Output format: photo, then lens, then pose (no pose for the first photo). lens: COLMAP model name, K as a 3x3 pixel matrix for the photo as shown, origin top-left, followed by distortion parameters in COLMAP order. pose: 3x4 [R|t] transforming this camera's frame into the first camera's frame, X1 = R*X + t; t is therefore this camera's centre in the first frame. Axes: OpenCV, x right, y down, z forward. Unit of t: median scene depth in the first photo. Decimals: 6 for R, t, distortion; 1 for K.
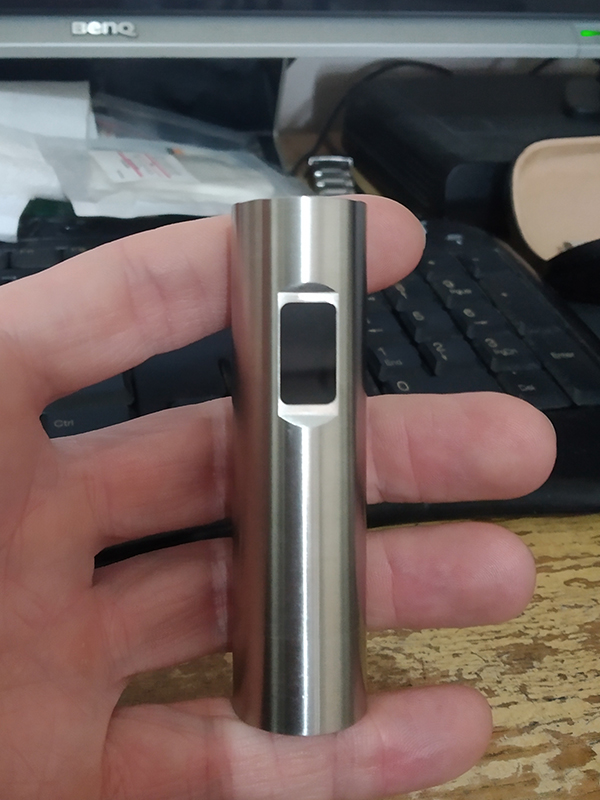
lens RADIAL K [[887.2, 0, 255.9], [0, 887.2, 325.0], [0, 0, 1]] dist [-0.002828, -0.025634]
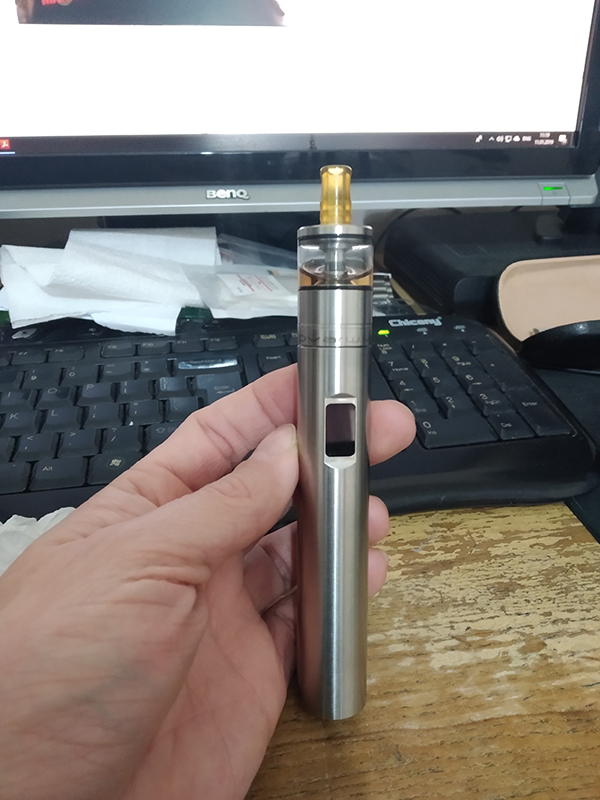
lens RADIAL K [[634.0, 0, 303.6], [0, 634.0, 390.3], [0, 0, 1]] dist [-0.005713, -0.013825]
pose [[0.999503, -0.013991, -0.028247, -0.023503], [0.014213, 0.999870, 0.007668, -0.005158], [0.028136, -0.008066, 0.999572, -0.151073]]
